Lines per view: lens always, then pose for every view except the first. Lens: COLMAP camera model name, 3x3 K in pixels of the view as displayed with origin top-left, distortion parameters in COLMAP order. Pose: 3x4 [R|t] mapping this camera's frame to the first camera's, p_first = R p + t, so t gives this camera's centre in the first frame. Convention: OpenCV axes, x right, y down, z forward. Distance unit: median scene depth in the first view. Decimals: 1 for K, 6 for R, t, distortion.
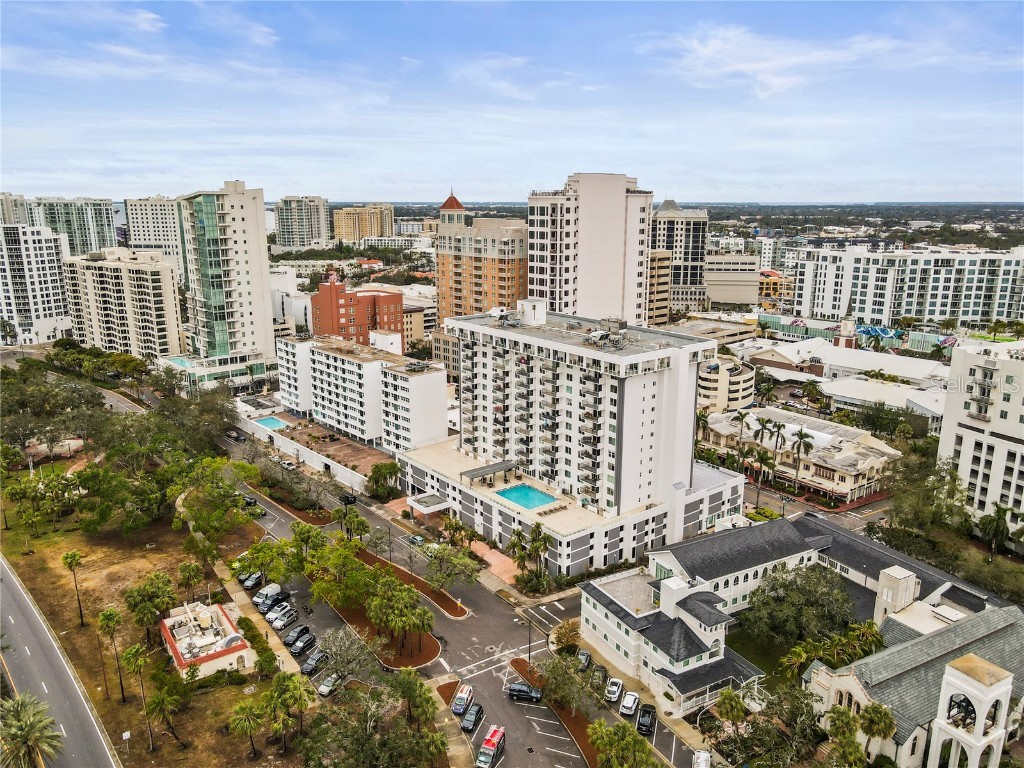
lens RADIAL K [[757.8, 0, 511.3], [0, 757.8, 380.8], [0, 0, 1]] dist [0.000116, 0.035190]
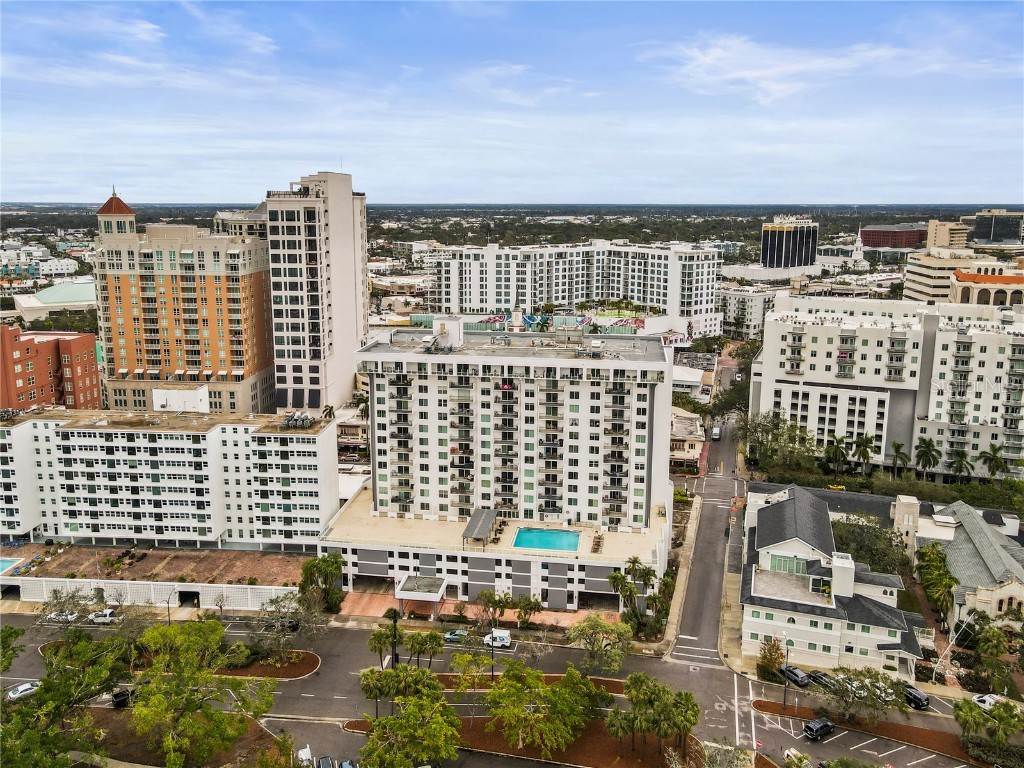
lens RADIAL K [[779.3, 0, 513.7], [0, 779.3, 320.3], [0, 0, 1]] dist [0.005252, 0.011994]
pose [[0.728504, -0.103094, 0.677240, -0.403585], [0.157645, 0.987308, -0.019284, -0.058198], [-0.666656, 0.120812, 0.735510, 0.228451]]
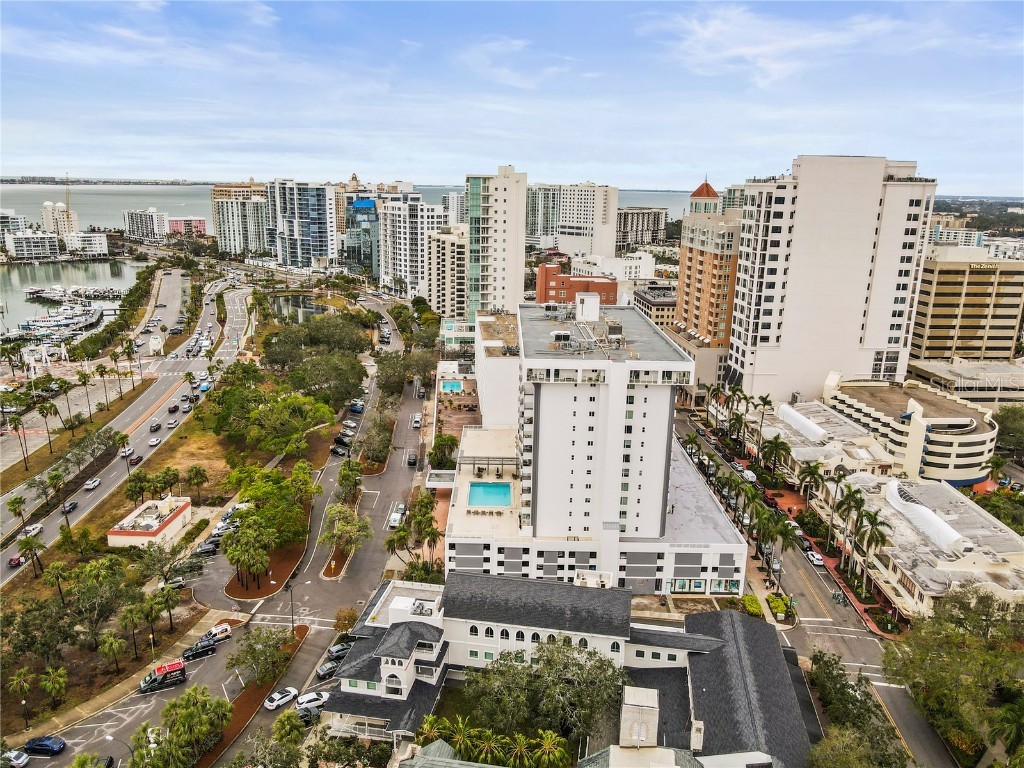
lens RADIAL K [[763.1, 0, 511.4], [0, 763.1, 380.7], [0, 0, 1]] dist [-0.000802, 0.036933]
pose [[0.787810, 0.169329, -0.592185, 0.399157], [-0.163641, 0.984455, 0.063796, -0.036037], [0.593782, 0.046647, 0.803273, 0.164349]]
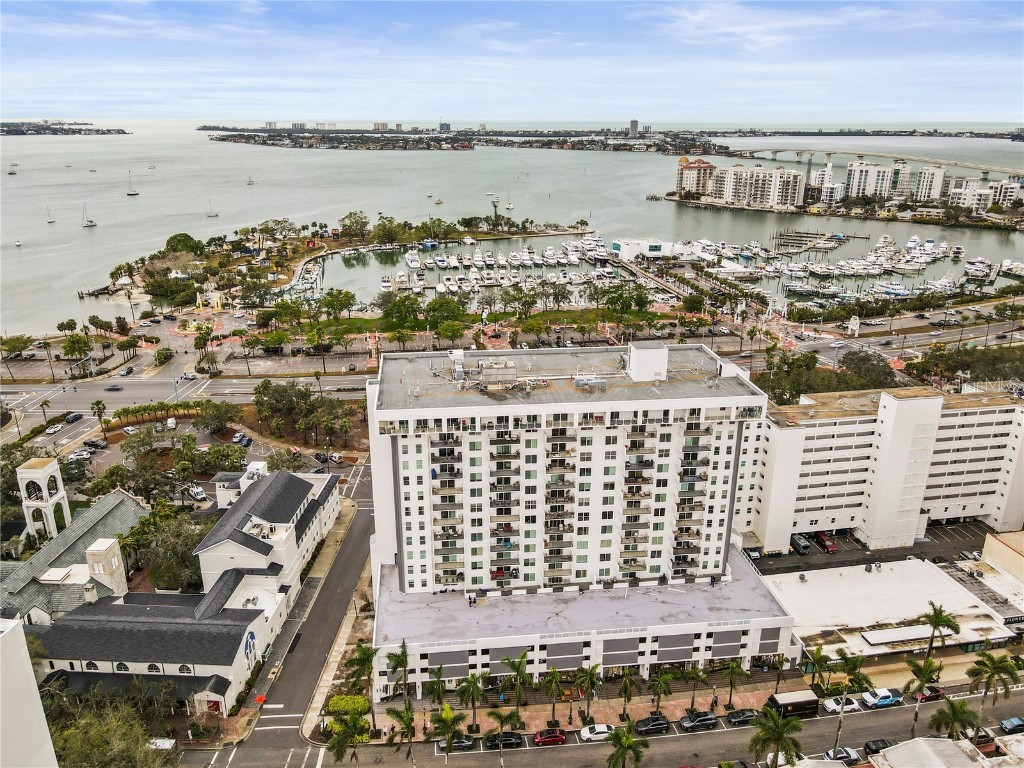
lens RADIAL K [[763.1, 0, 511.4], [0, 763.1, 380.7], [0, 0, 1]] dist [-0.000802, 0.036933]
pose [[-0.526540, 0.276541, -0.803916, 0.509098], [-0.203966, 0.876906, 0.435240, -0.273088], [0.825321, 0.393143, -0.405321, 0.921005]]
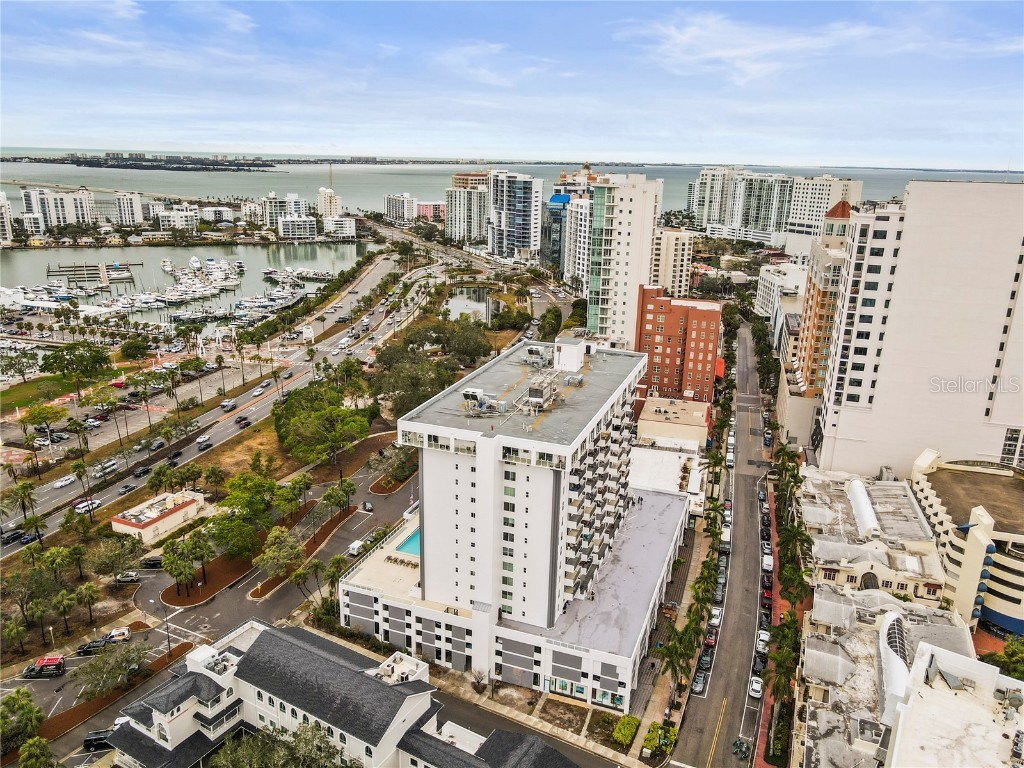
lens RADIAL K [[763.1, 0, 511.4], [0, 763.1, 380.7], [0, 0, 1]] dist [-0.000802, 0.036933]
pose [[0.516556, 0.254284, -0.817624, 0.537553], [-0.222797, 0.961910, 0.158400, -0.141229], [0.826759, 0.100342, 0.553534, 0.373861]]
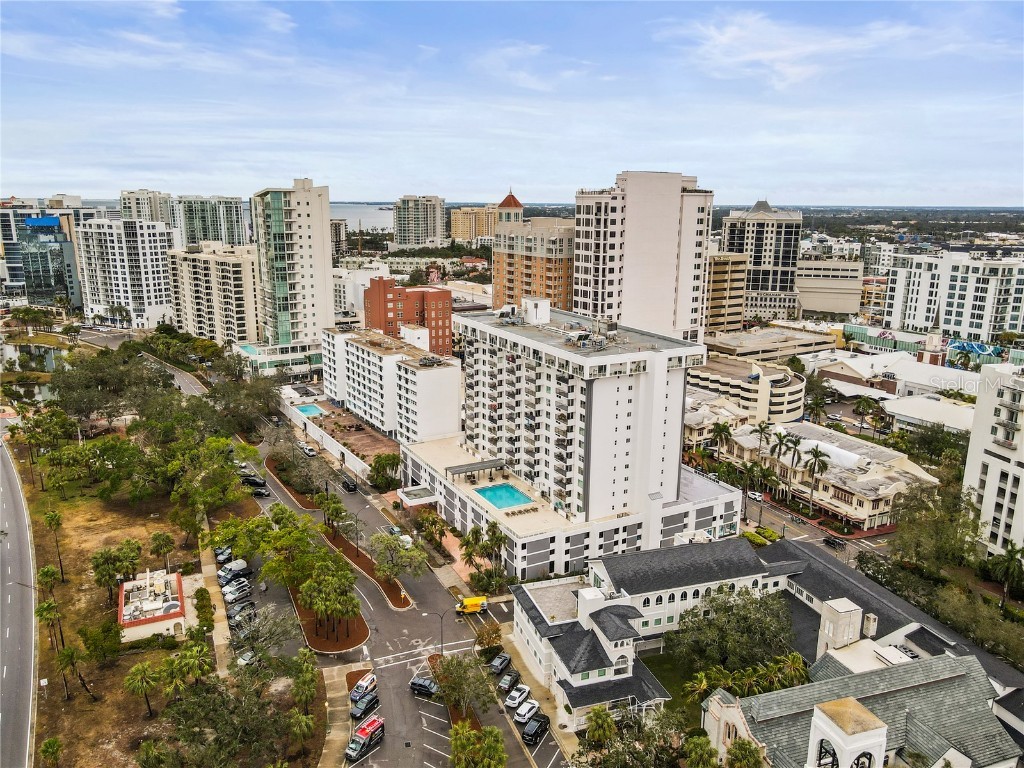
lens RADIAL K [[763.1, 0, 511.4], [0, 763.1, 380.7], [0, 0, 1]] dist [-0.000802, 0.036933]
pose [[0.984121, 0.048264, -0.170809, 0.131716], [-0.048893, 0.998804, 0.000526, 0.001042], [0.170630, 0.007834, 0.985304, 0.013144]]
